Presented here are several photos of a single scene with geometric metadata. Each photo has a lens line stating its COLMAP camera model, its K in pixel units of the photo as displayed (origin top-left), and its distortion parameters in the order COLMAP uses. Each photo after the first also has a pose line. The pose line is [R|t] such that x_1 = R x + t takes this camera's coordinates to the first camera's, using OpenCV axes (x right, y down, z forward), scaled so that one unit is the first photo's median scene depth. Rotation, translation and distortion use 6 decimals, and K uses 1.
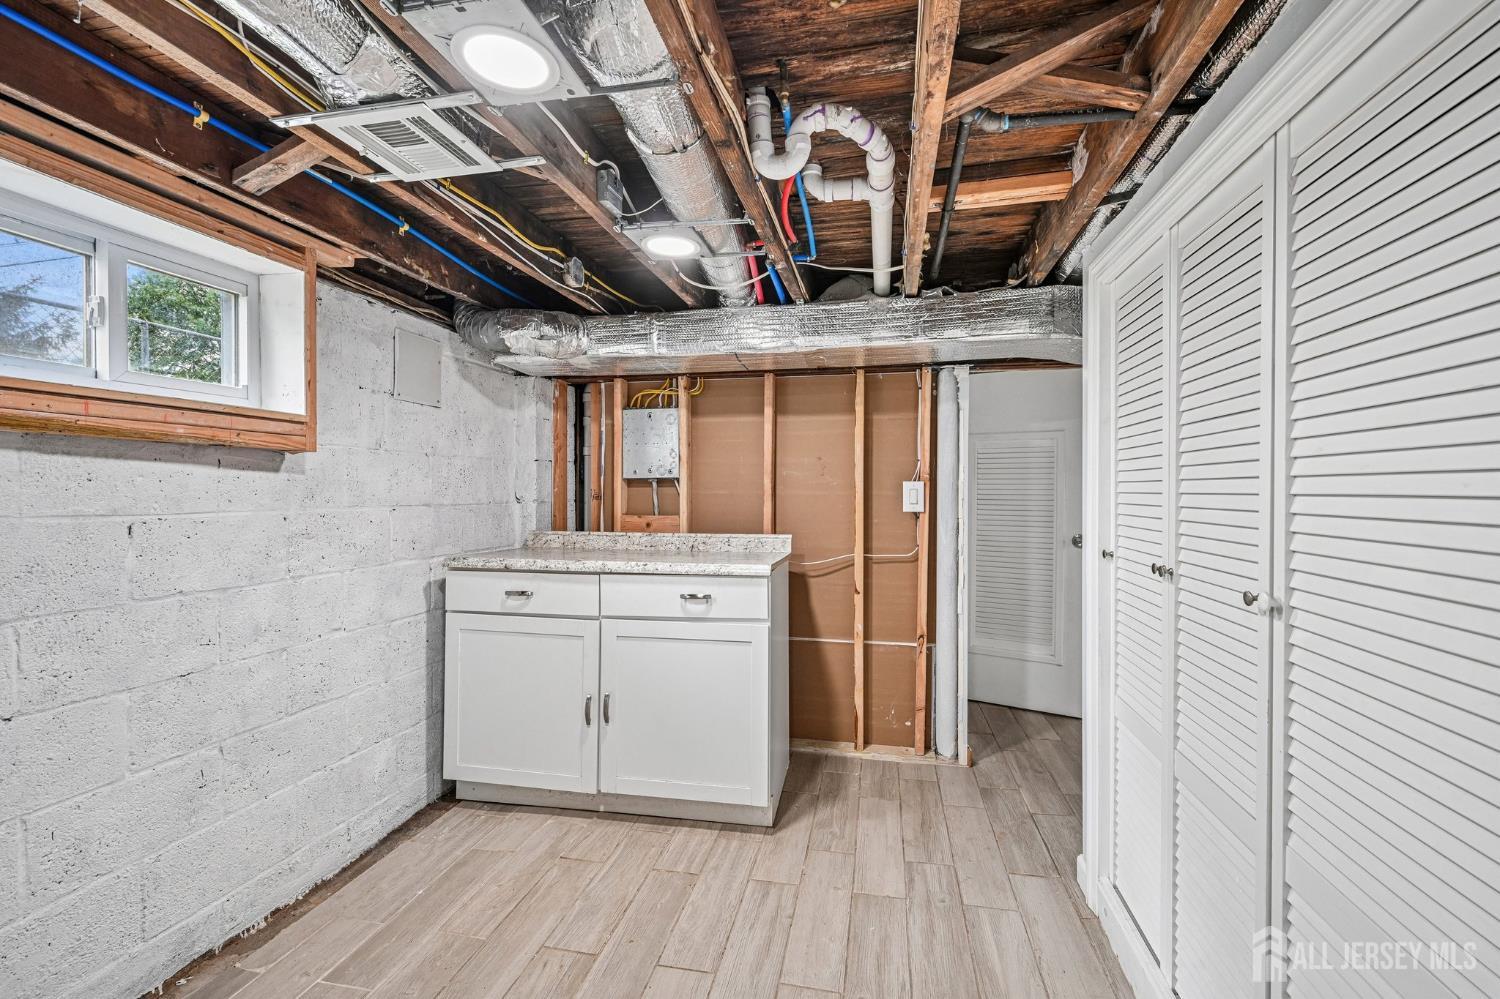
lens RADIAL K [[704.5, 0, 746.0], [0, 704.5, 491.7], [0, 0, 1]] dist [-0.001863, -0.000319]
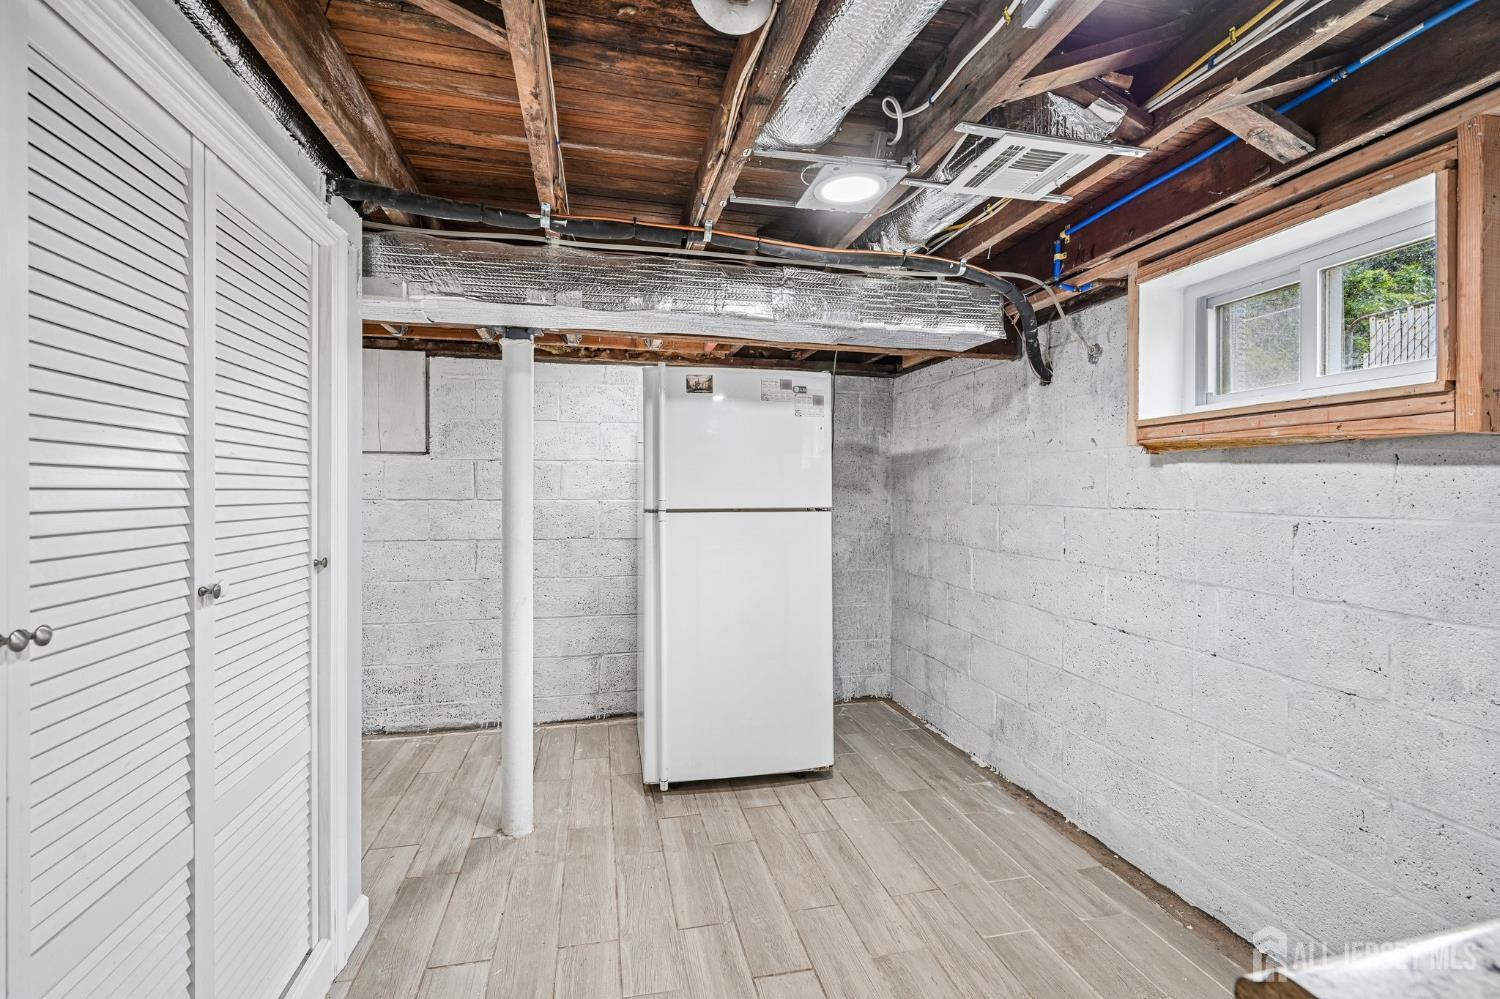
lens RADIAL K [[704.5, 0, 754.8], [0, 704.5, 498.4], [0, 0, 1]] dist [-0.001863, -0.000319]
pose [[-0.912087, -0.001824, -0.409992, 0.310020], [-0.007184, 0.999908, 0.011533, 0.001532], [0.409933, 0.013464, -0.912016, 1.646352]]
